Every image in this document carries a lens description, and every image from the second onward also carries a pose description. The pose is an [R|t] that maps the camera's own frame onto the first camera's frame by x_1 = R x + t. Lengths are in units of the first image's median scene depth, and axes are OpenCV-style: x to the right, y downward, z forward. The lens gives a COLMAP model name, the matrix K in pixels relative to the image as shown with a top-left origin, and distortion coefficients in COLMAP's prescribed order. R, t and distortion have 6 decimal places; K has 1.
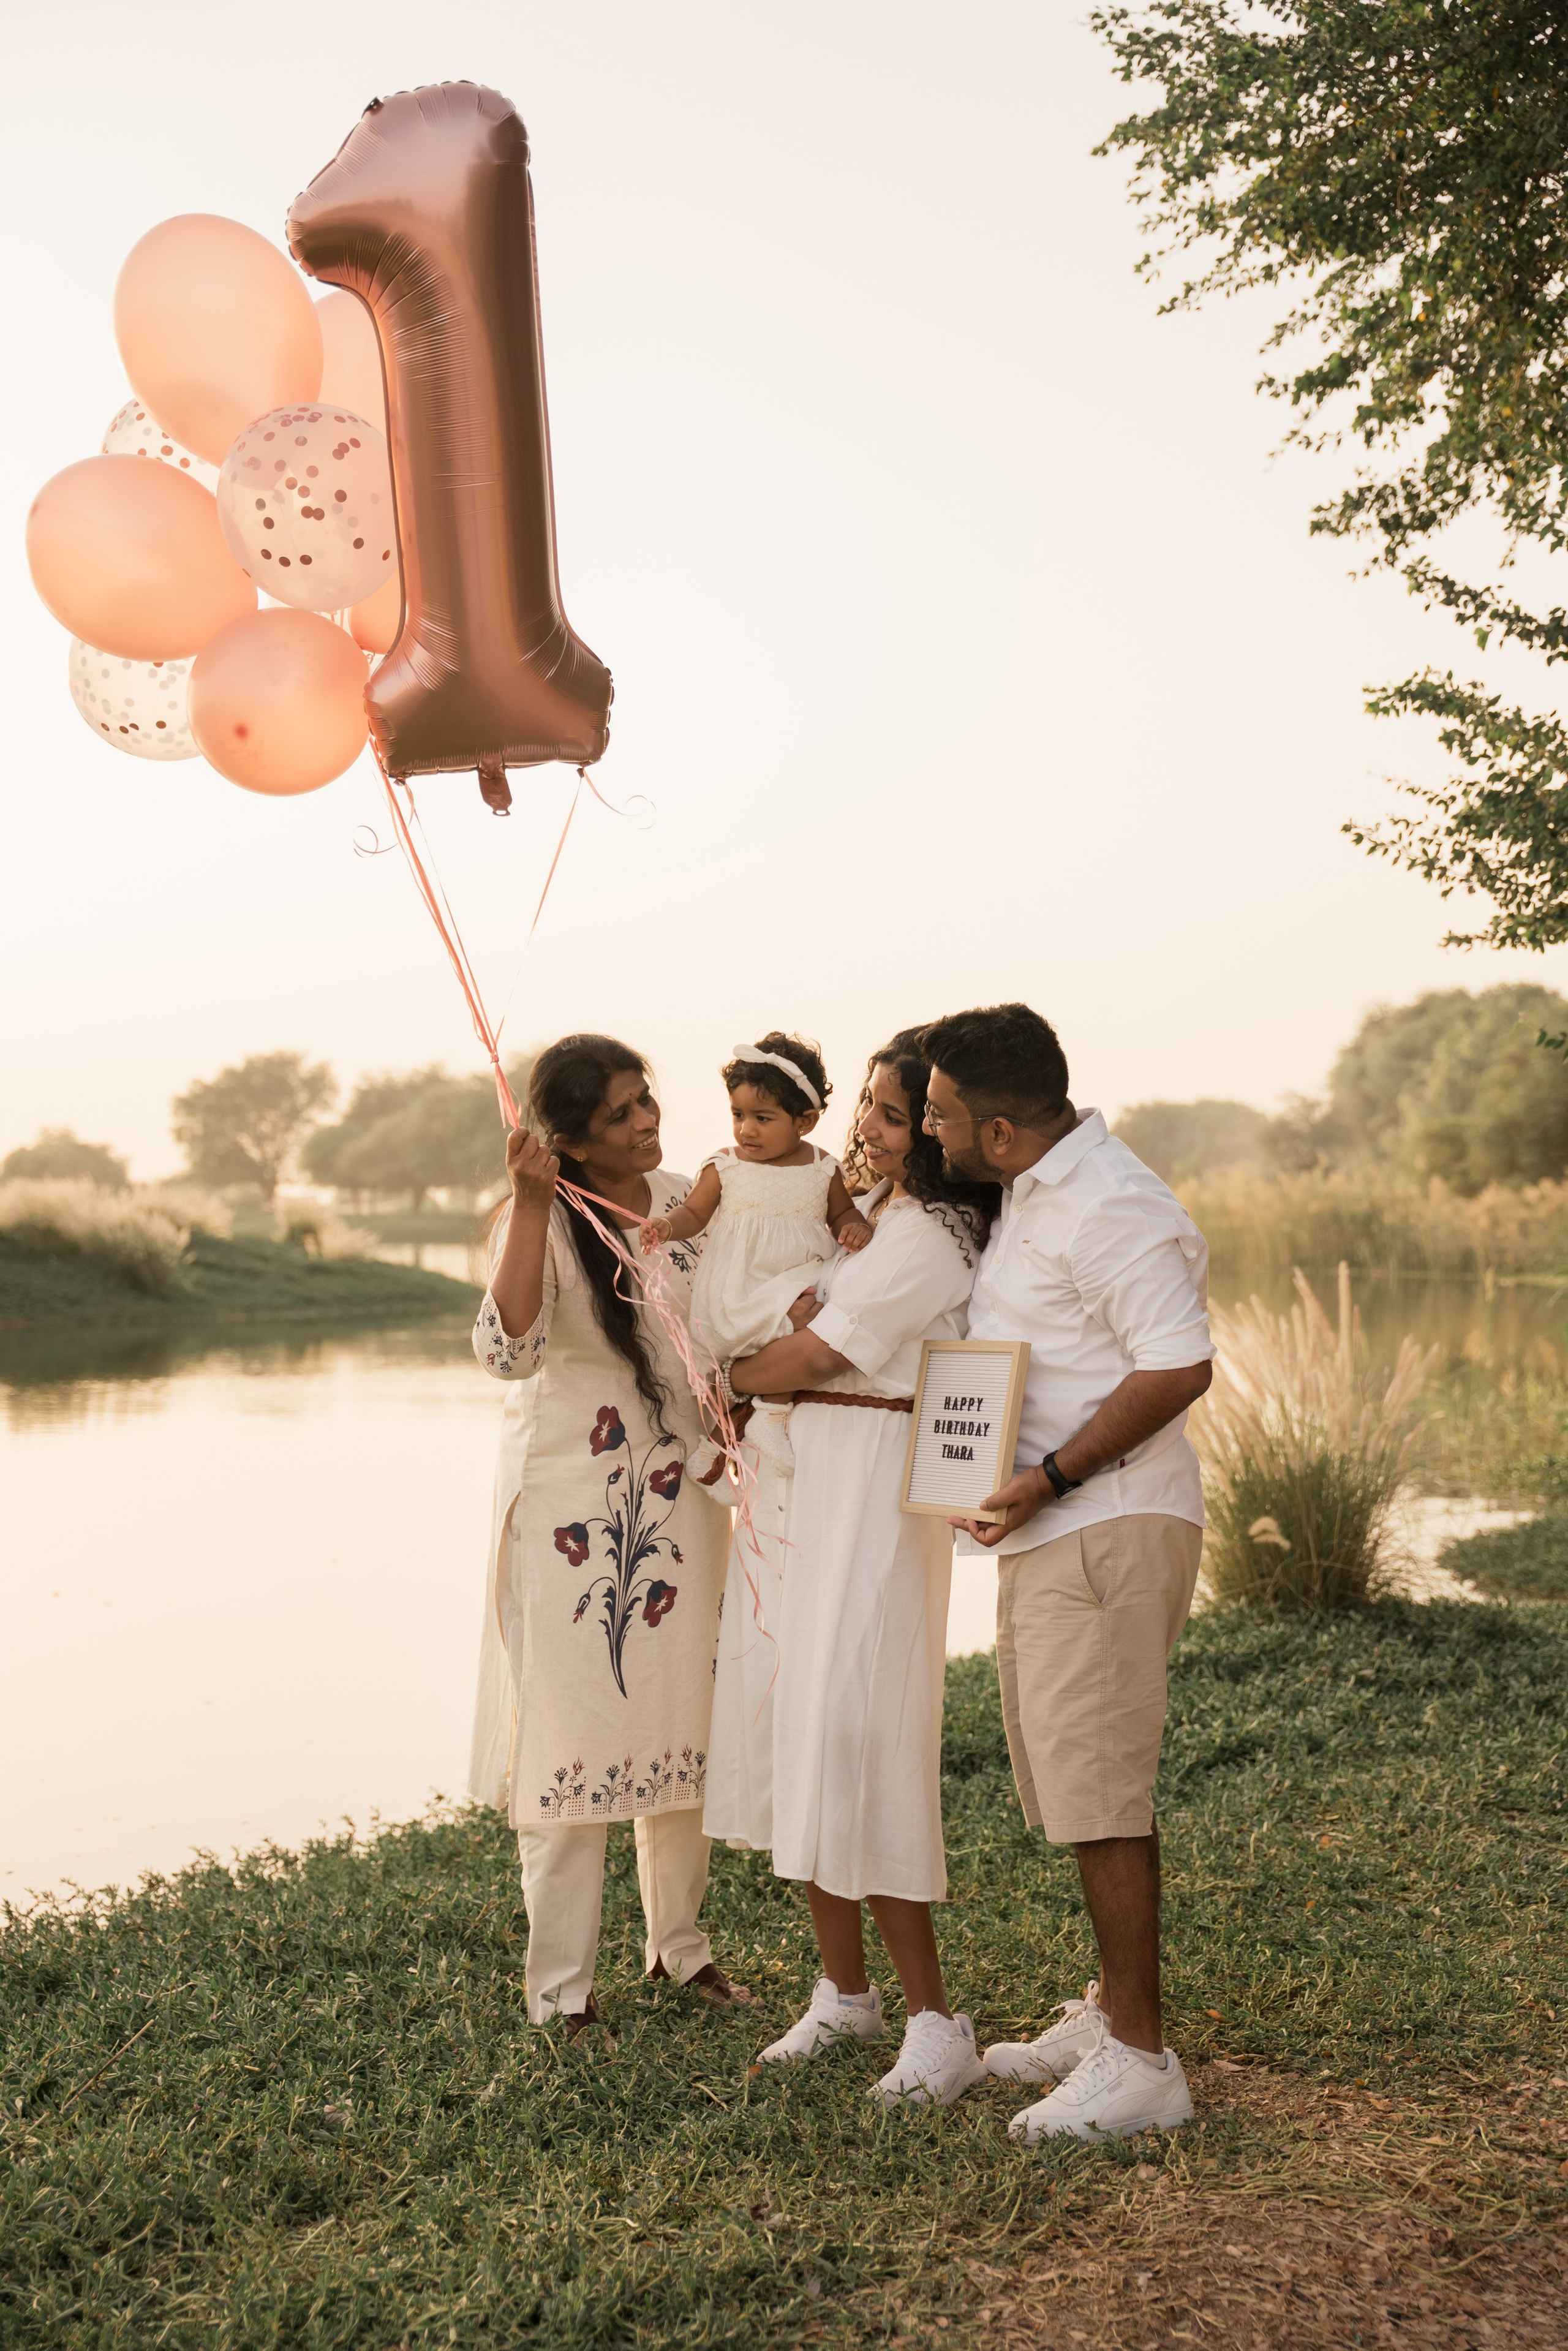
lens RADIAL K [[2937.7, 0, 800.5], [0, 2937.7, 1150.7], [0, 0, 1]] dist [0.112122, 0.000000]
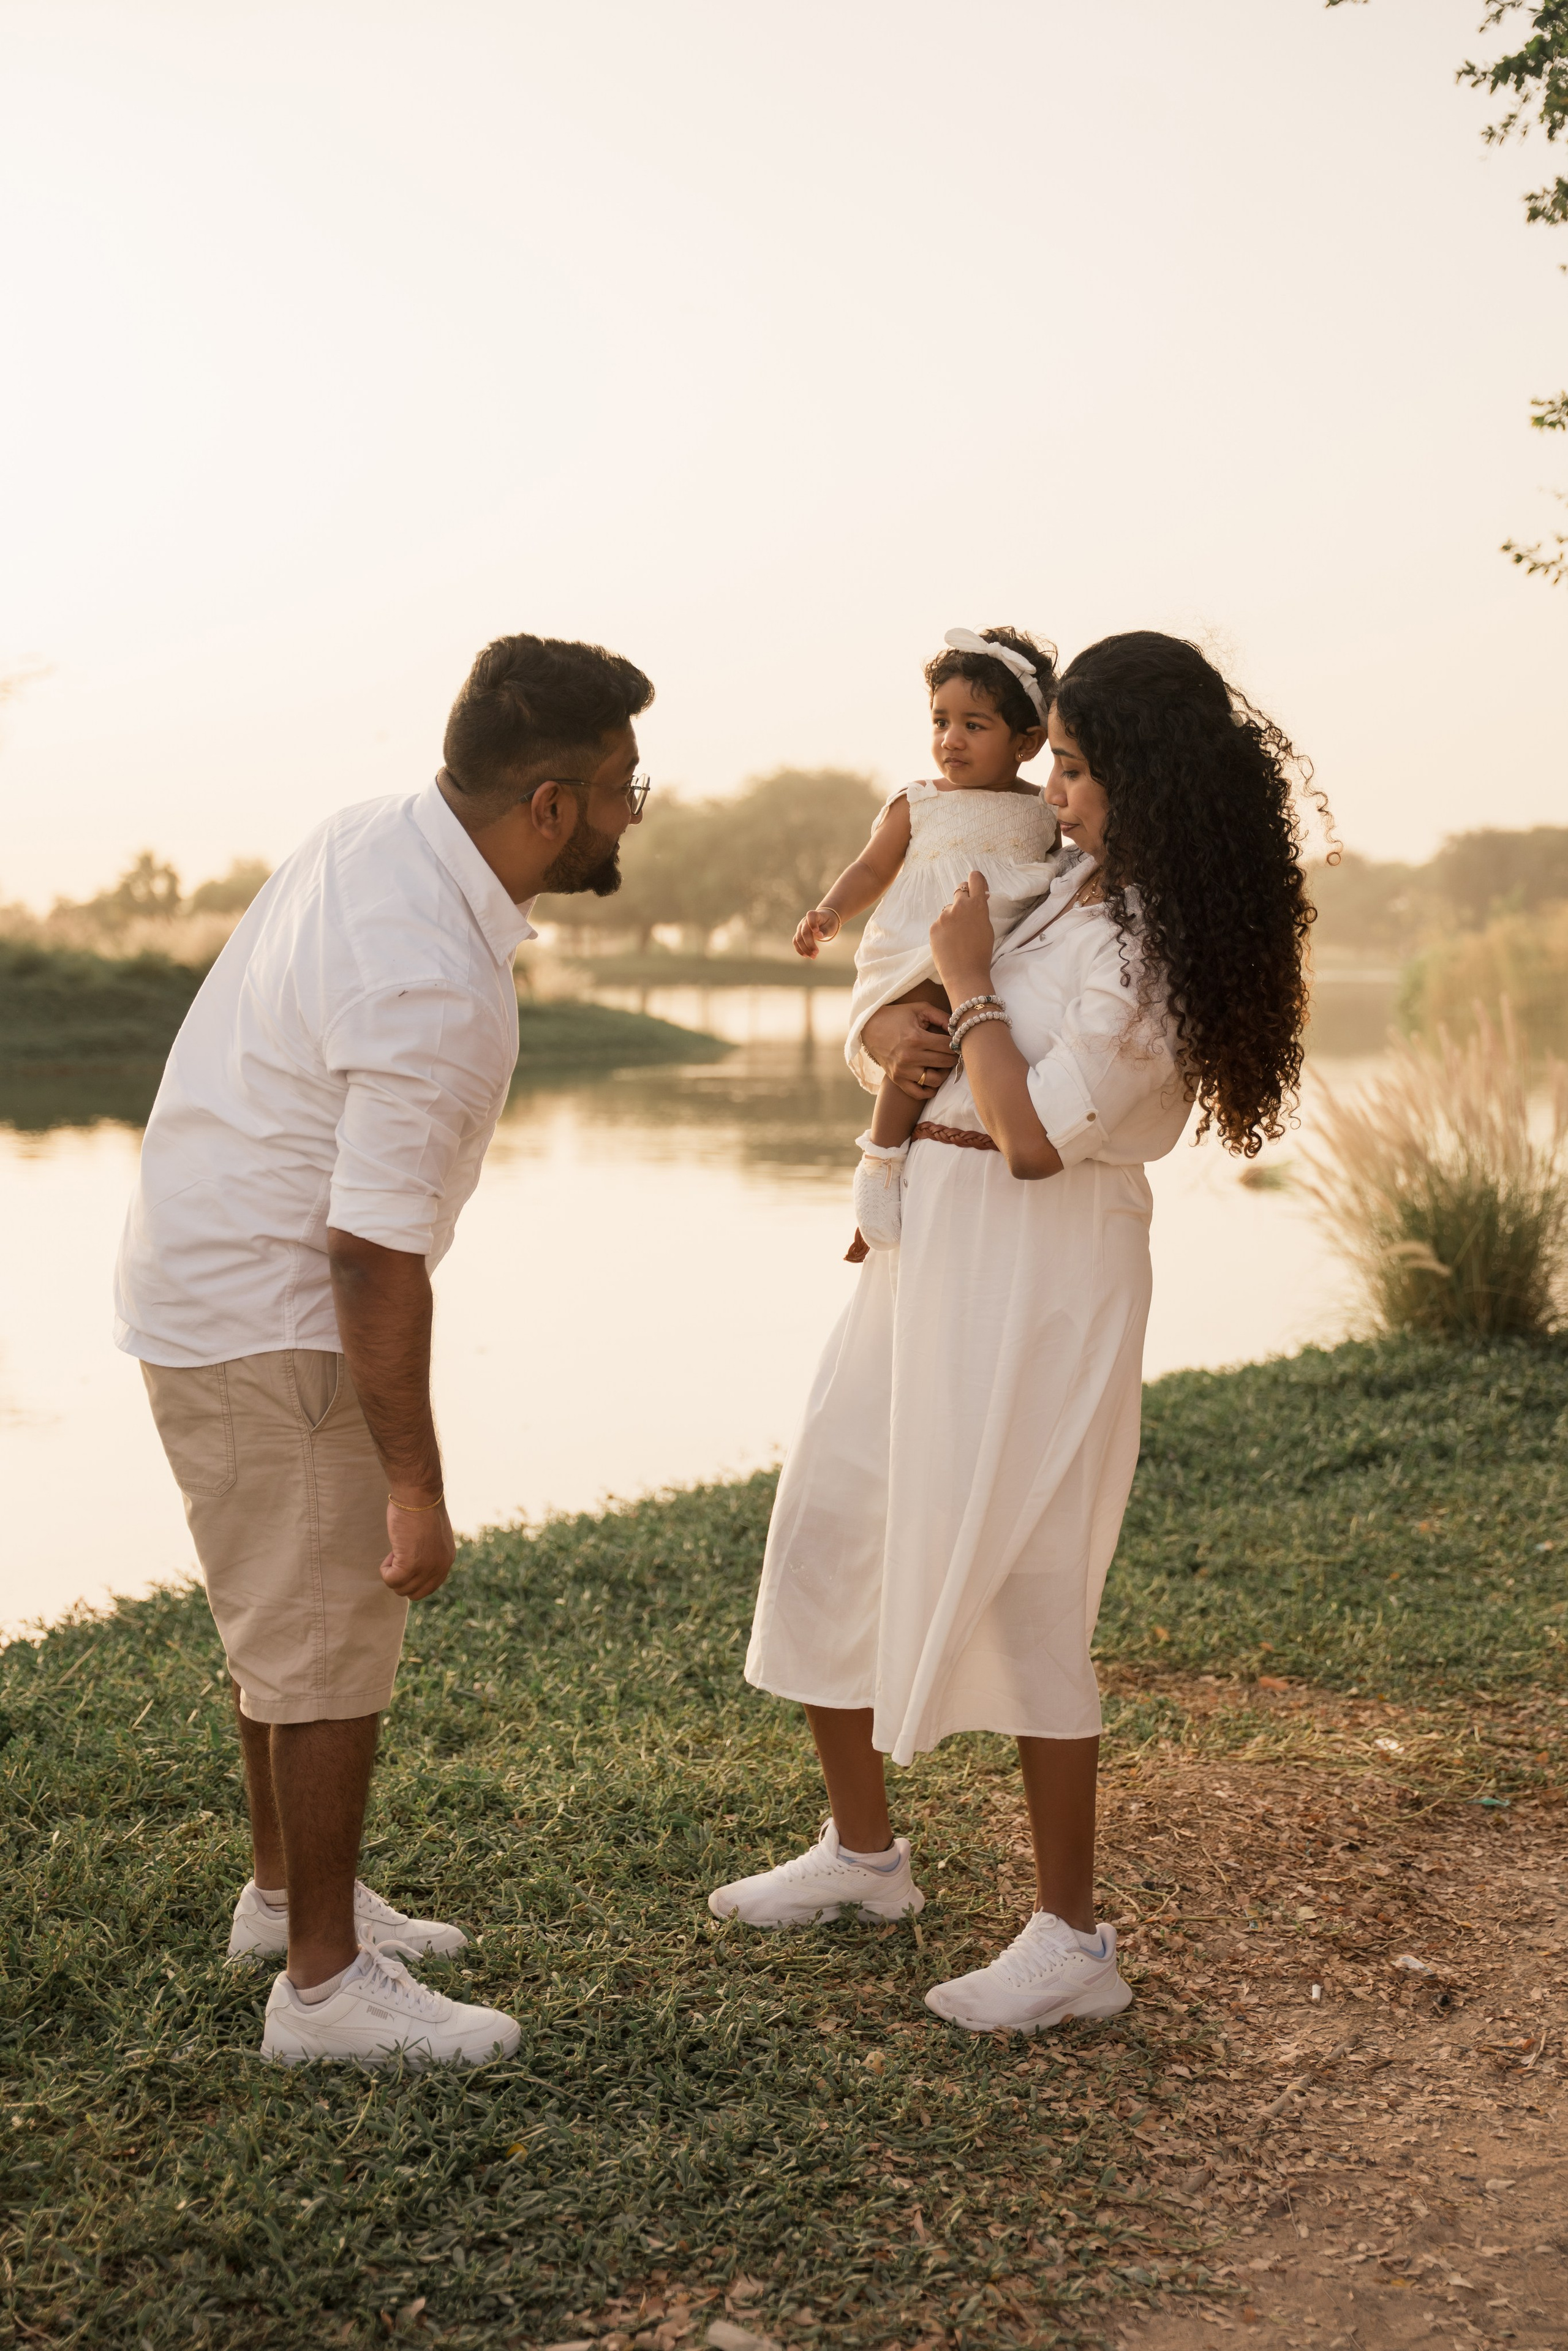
lens RADIAL K [[3305.7, 0, 801.6], [0, 3305.7, 1197.3], [0, 0, 1]] dist [0.120007, 0.000000]
pose [[0.996558, 0.009233, -0.082382, 0.039775], [-0.001470, 0.995590, 0.093798, 0.003184], [0.082885, -0.093354, 0.992177, -0.143591]]
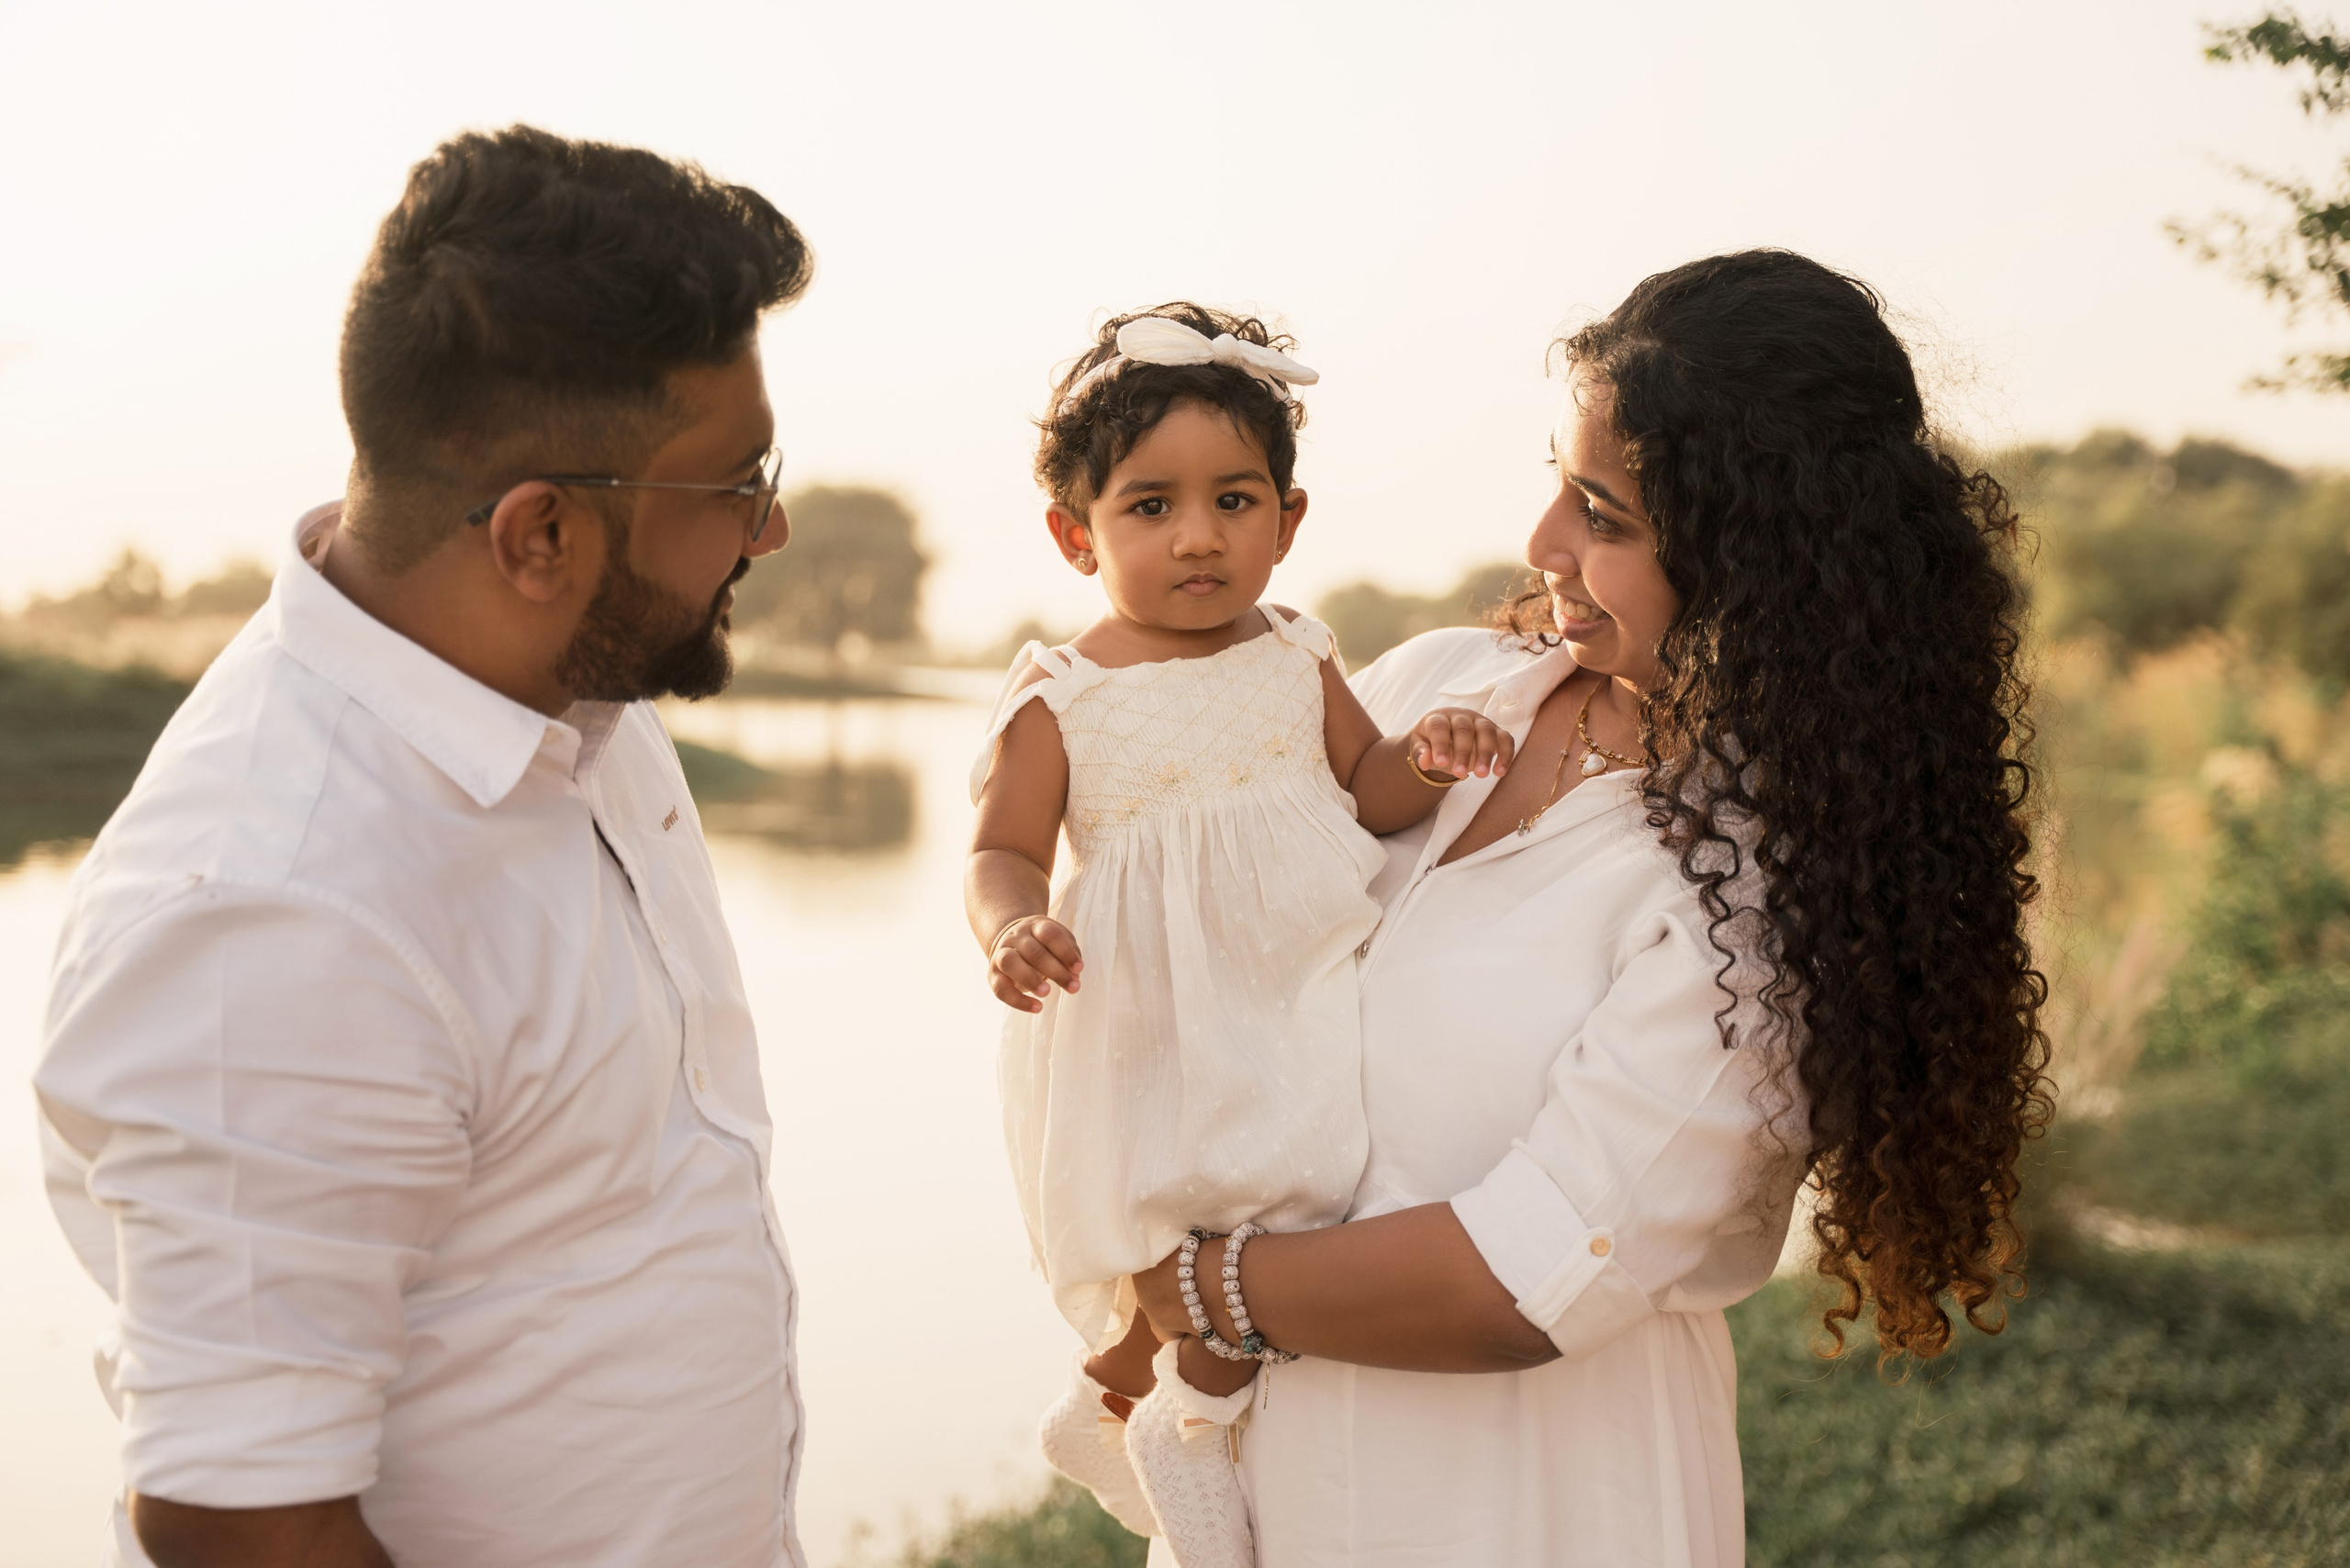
lens RADIAL K [[3304.6, 0, 1179.1], [0, 3304.6, 785.2], [0, 0, 1]] dist [0.120007, 0.000000]
pose [[0.999310, 0.023171, 0.029042, -0.067326], [-0.024754, 0.998157, 0.055411, -0.011581], [-0.027705, -0.056092, 0.998041, 0.166978]]
